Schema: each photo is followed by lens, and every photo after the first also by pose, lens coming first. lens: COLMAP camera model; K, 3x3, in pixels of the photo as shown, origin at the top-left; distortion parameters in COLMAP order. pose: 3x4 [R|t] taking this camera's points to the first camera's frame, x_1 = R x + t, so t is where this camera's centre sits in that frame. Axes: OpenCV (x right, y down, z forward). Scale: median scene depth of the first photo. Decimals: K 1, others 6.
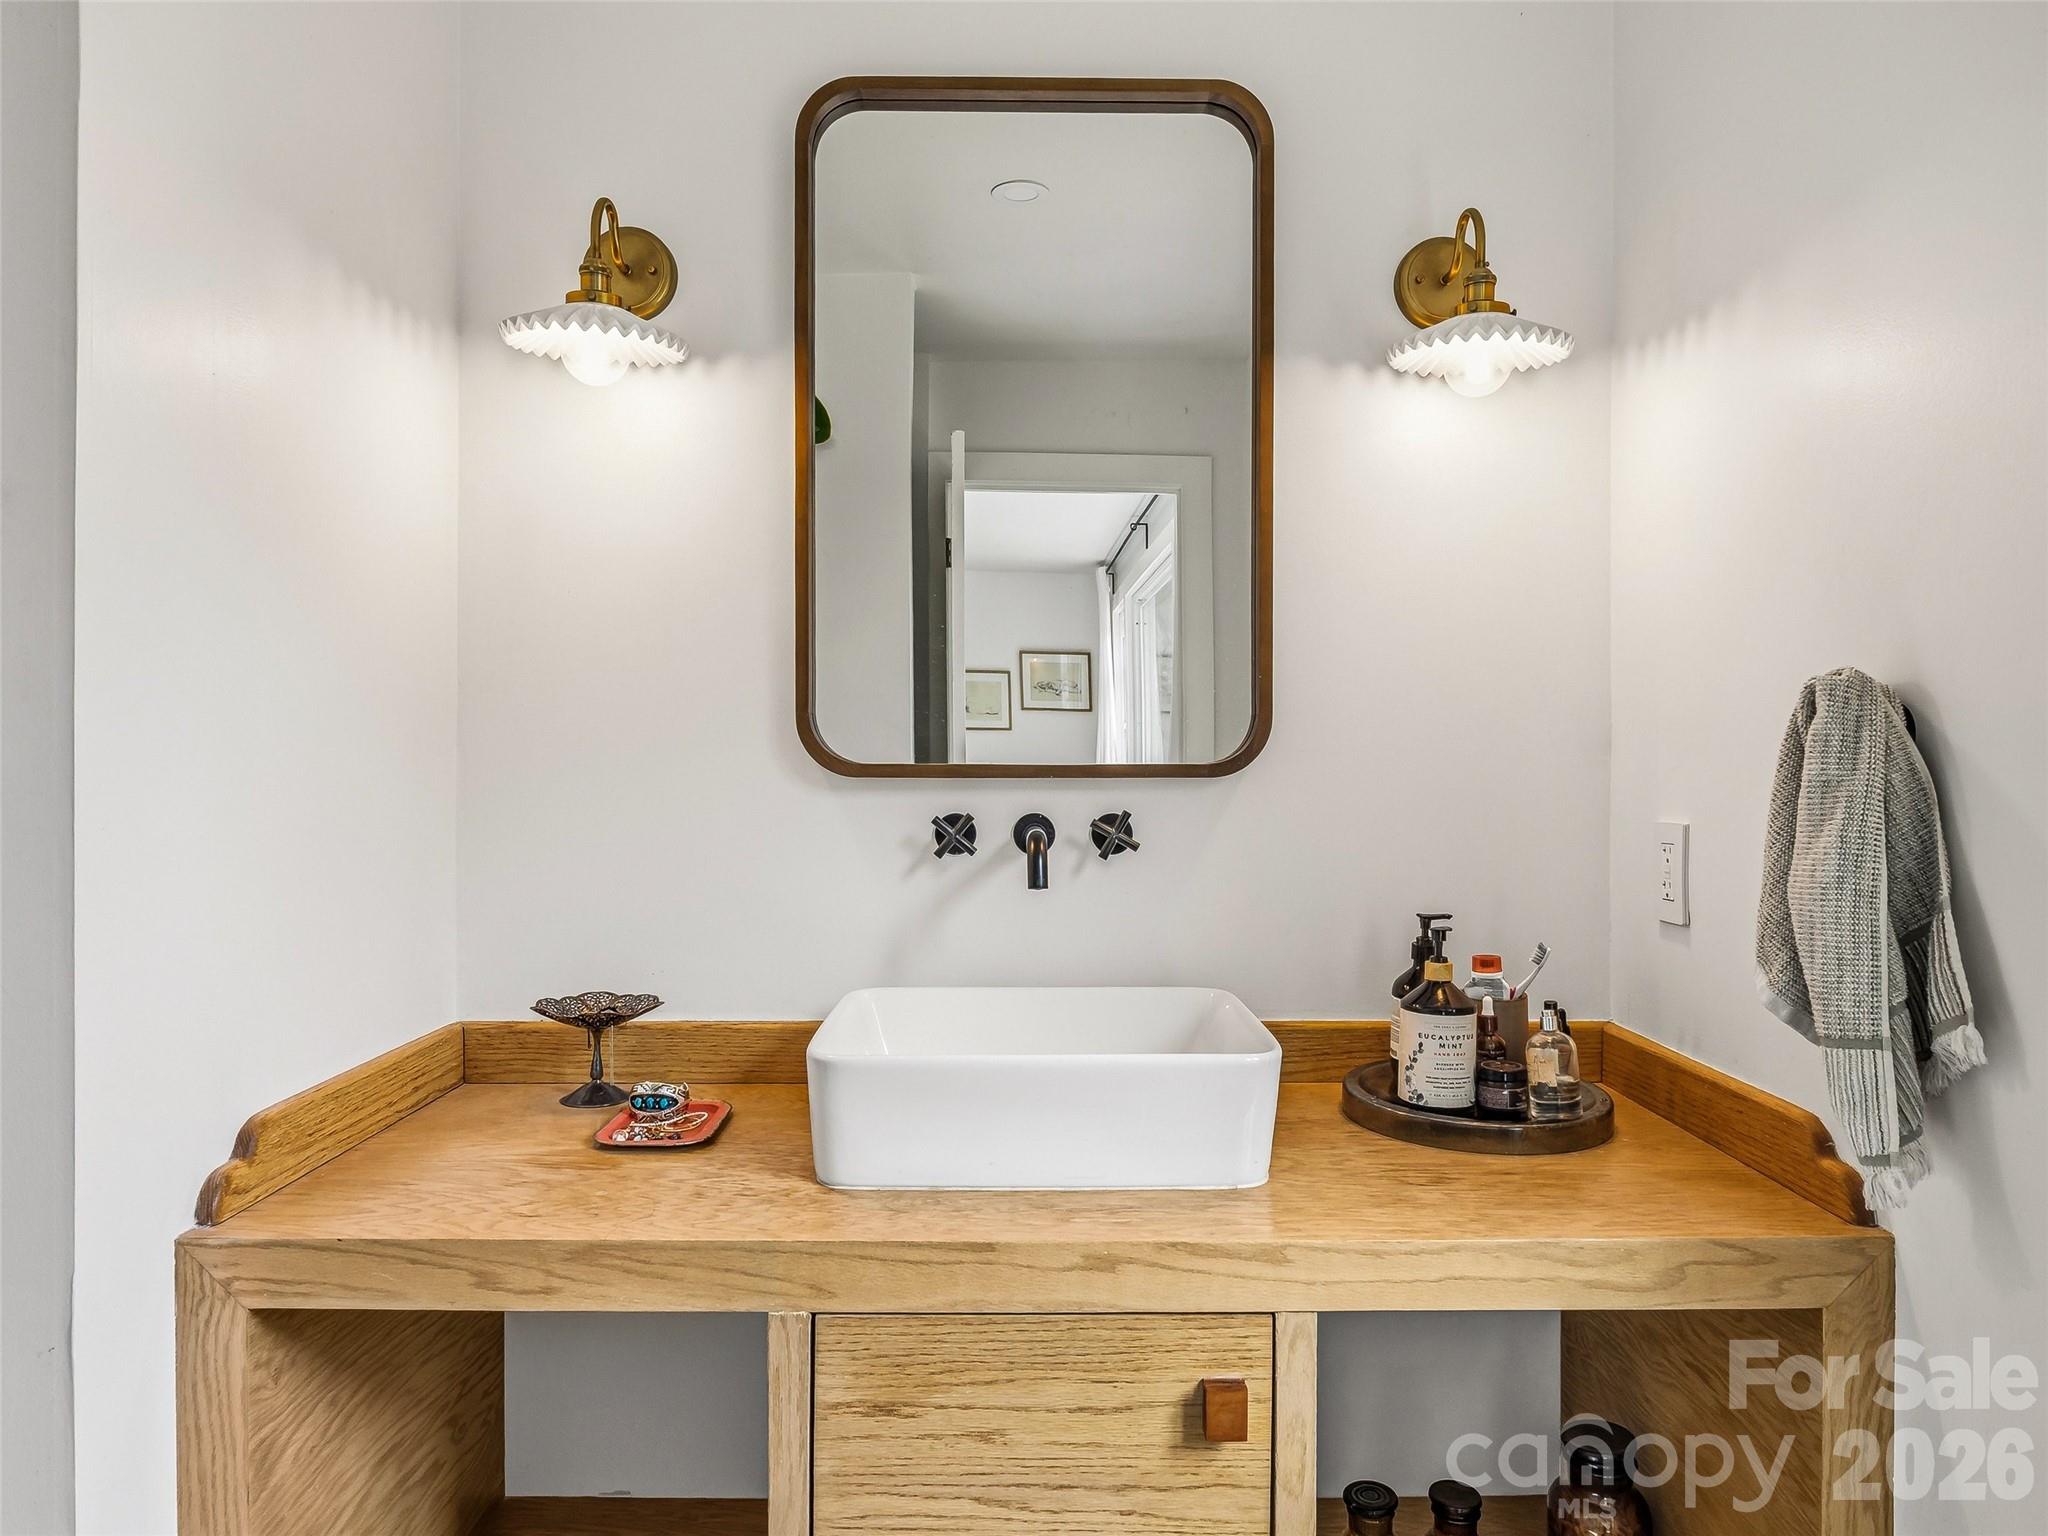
lens RADIAL K [[1277.6, 0, 1024.0], [0, 1277.6, 768.0], [0, 0, 1]] dist [-0.002803, -0.002646]
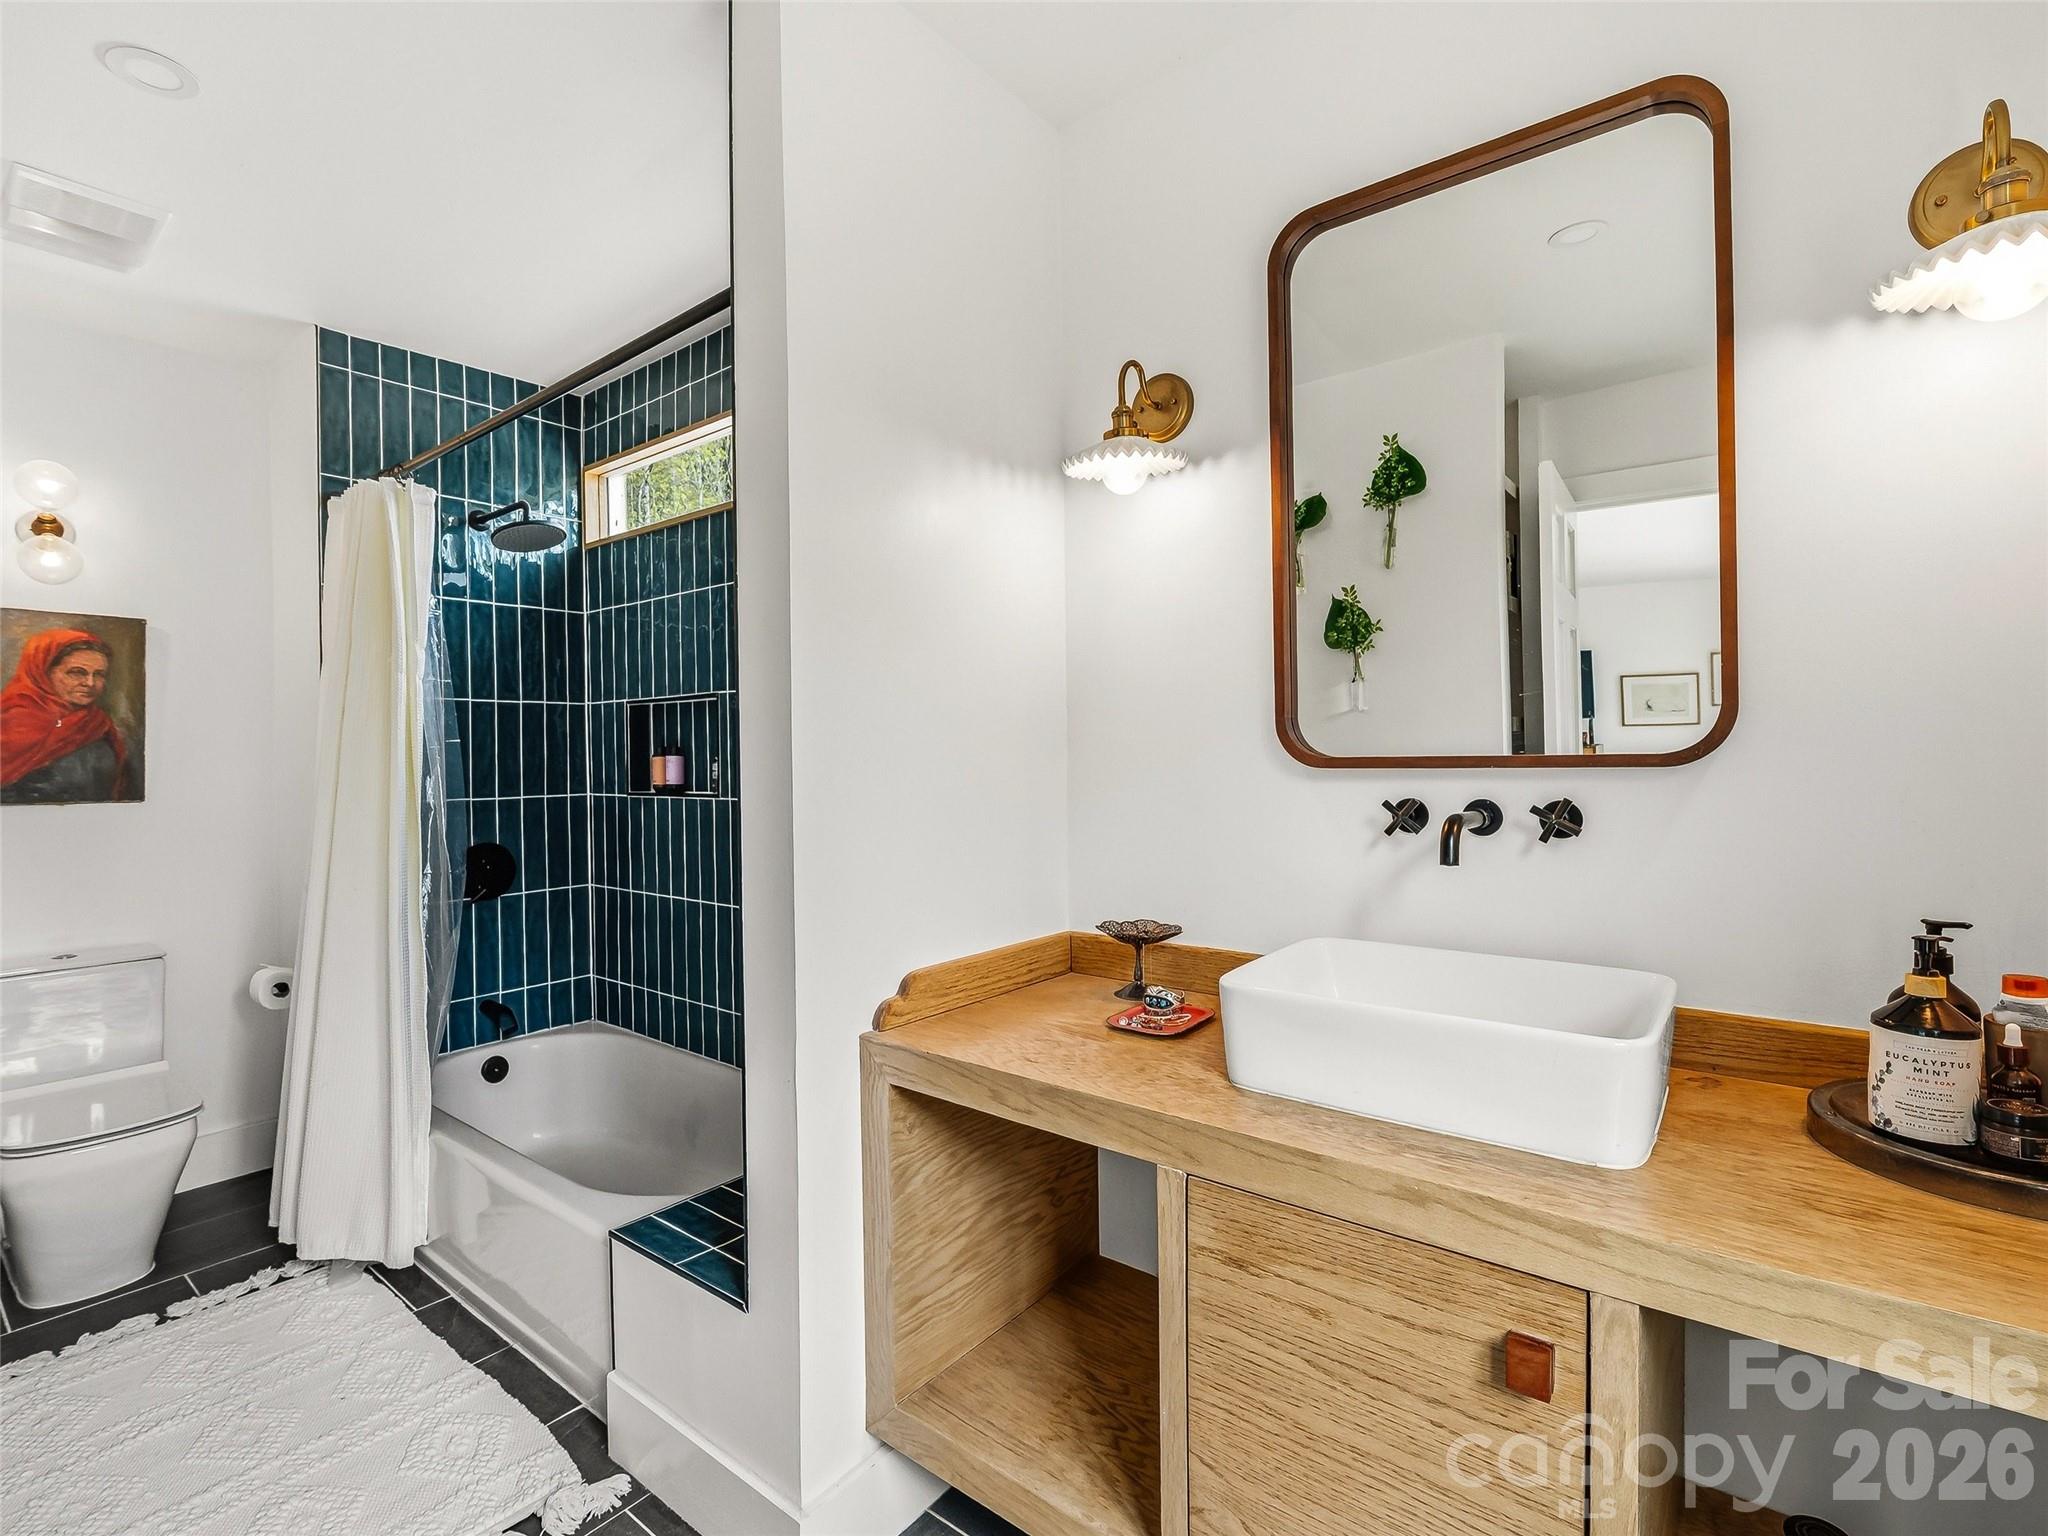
lens RADIAL K [[958.6, 0, 1024.0], [0, 958.6, 768.0], [0, 0, 1]] dist [-0.002941, -0.001971]
pose [[0.776902, -0.003783, -0.629610, 0.299669], [0.009125, 0.999945, 0.005251, -0.000746], [0.629555, -0.009825, 0.776894, 0.113006]]
